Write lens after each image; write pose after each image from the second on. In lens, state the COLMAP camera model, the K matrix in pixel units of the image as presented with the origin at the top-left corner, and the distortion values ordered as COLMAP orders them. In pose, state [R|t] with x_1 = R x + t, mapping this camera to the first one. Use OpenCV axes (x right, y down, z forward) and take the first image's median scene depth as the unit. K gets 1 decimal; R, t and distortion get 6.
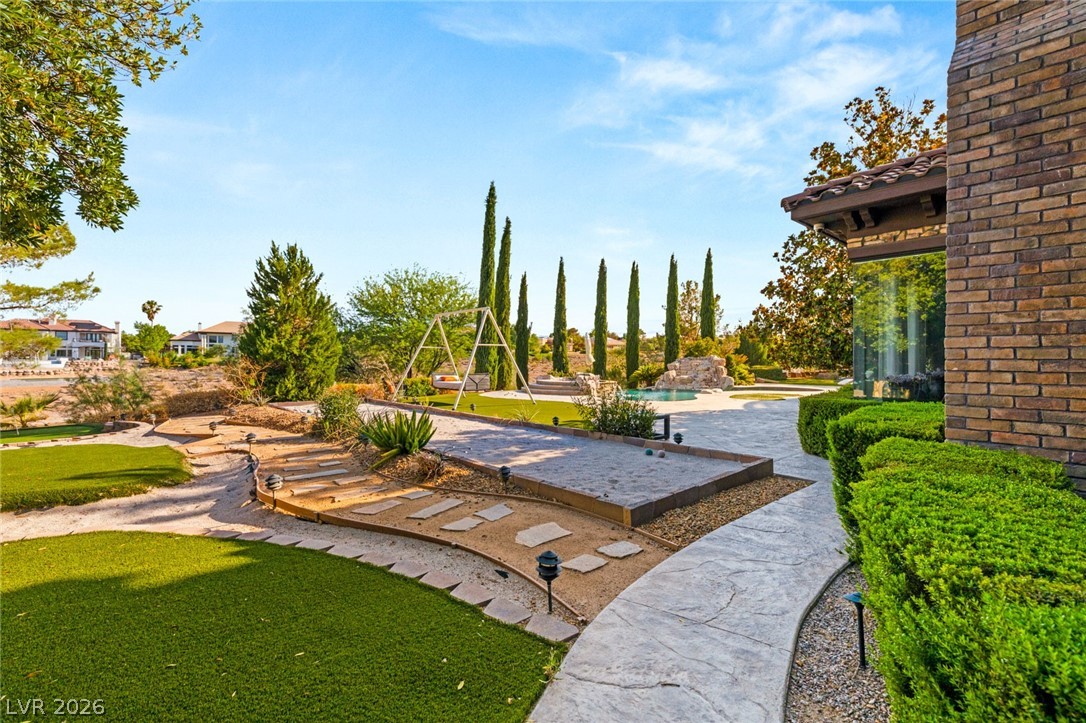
lens RADIAL K [[484.2, 0, 546.7], [0, 484.2, 356.1], [0, 0, 1]] dist [0.002921, -0.000076]
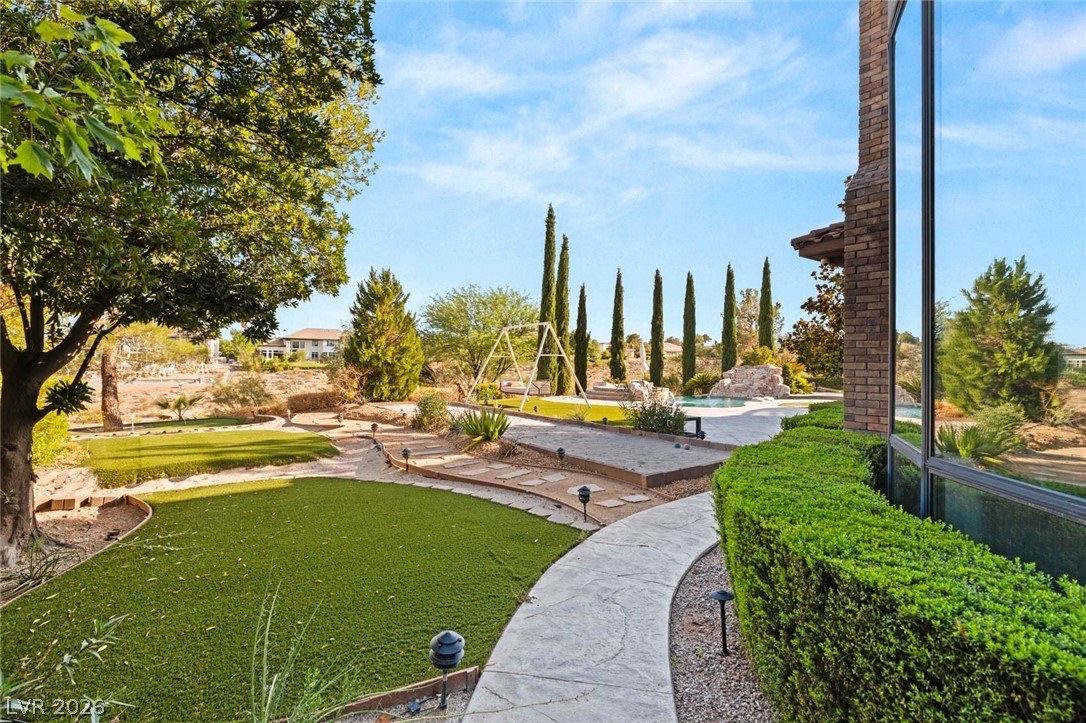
lens RADIAL K [[484.2, 0, 546.7], [0, 484.2, 356.1], [0, 0, 1]] dist [0.002921, -0.000076]
pose [[0.992336, 0.004537, -0.123489, 0.013802], [-0.006053, 0.999911, -0.011904, -0.006729], [0.123424, 0.012560, 0.992275, -0.125822]]
